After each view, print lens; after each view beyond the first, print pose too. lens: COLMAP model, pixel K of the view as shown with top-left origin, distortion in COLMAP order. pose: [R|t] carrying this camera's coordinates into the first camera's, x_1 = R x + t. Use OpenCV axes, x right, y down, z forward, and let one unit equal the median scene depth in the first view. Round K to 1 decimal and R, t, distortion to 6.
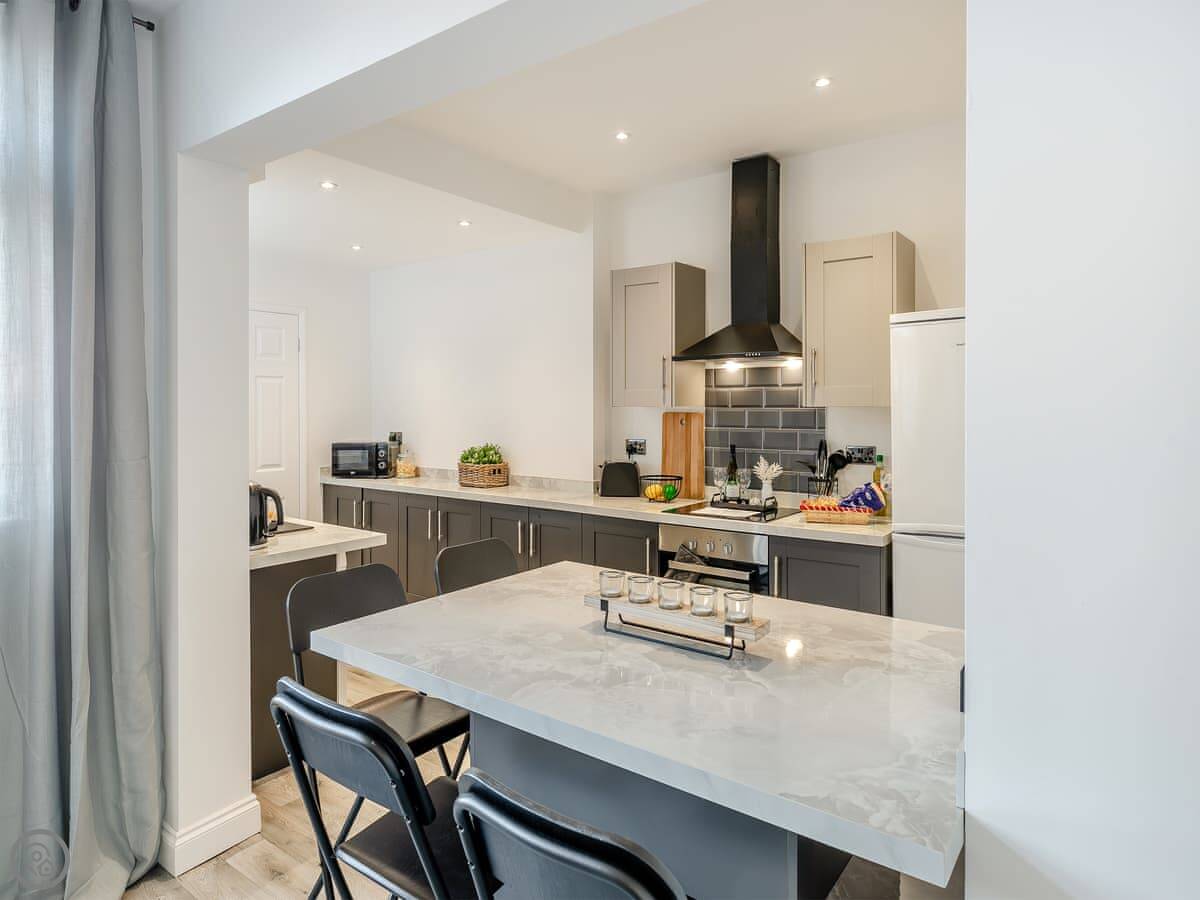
lens RADIAL K [[738.4, 0, 601.8], [0, 738.4, 409.9], [0, 0, 1]] dist [0.000382, -0.000361]
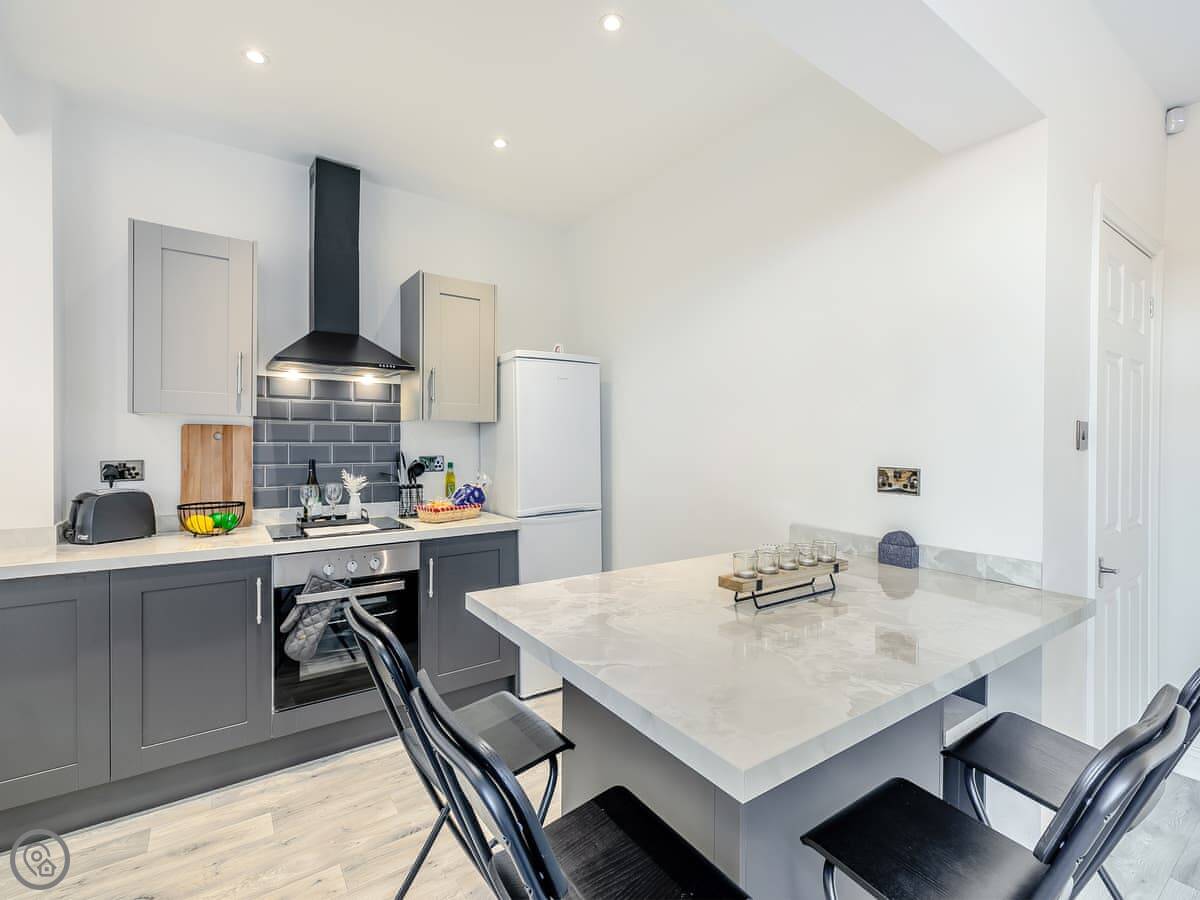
lens RADIAL K [[545.3, 0, 603.7], [0, 545.3, 438.1], [0, 0, 1]] dist [-0.000620, -0.000229]
pose [[0.305276, 0.004455, 0.952254, -0.370809], [-0.002174, 0.999990, -0.003981, 0.021755], [-0.952262, -0.000855, 0.305282, 0.434957]]
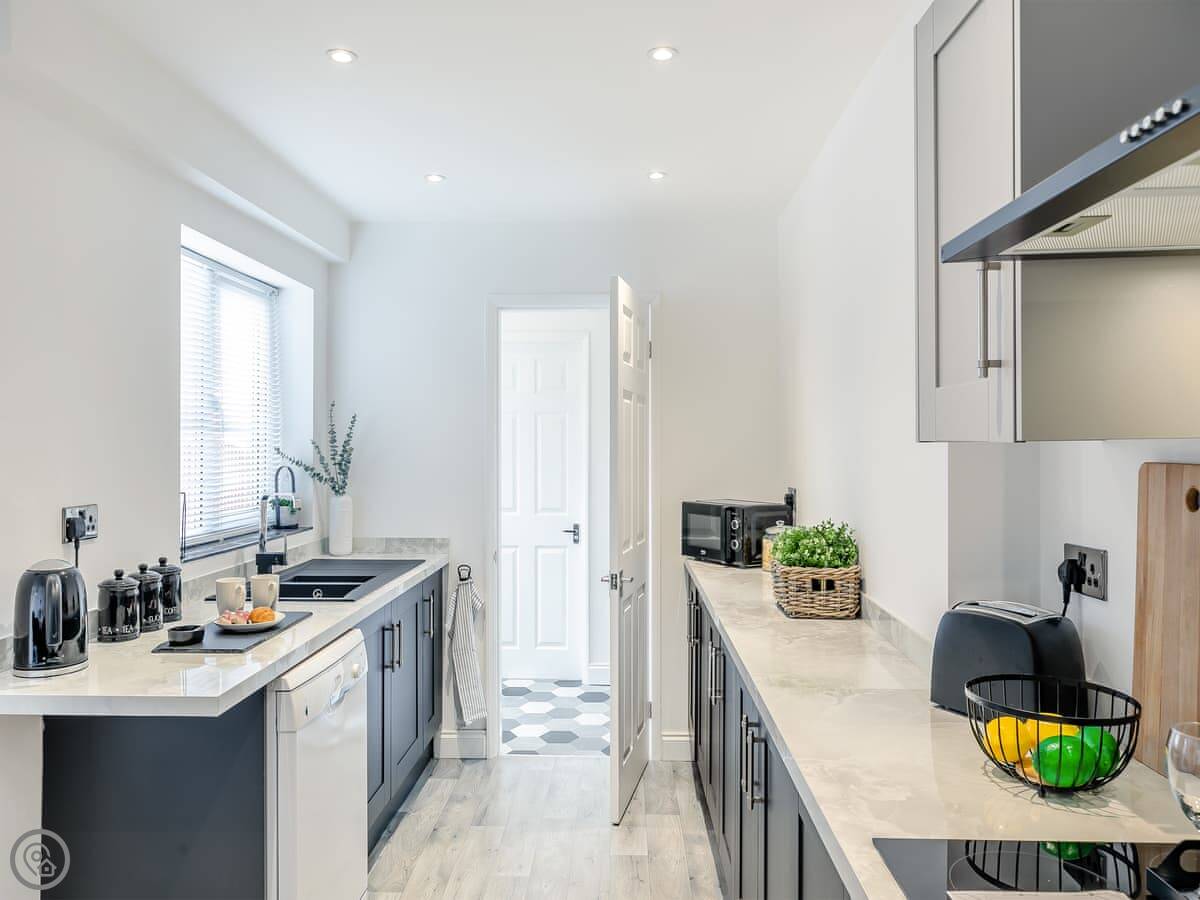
lens RADIAL K [[864.1, 0, 580.8], [0, 864.1, 446.3], [0, 0, 1]] dist [-0.002747, -0.001341]
pose [[0.567700, 0.003949, -0.823226, 0.259231], [-0.006346, 0.999980, 0.000420, -0.002043], [0.823211, 0.004986, 0.567713, 0.700875]]
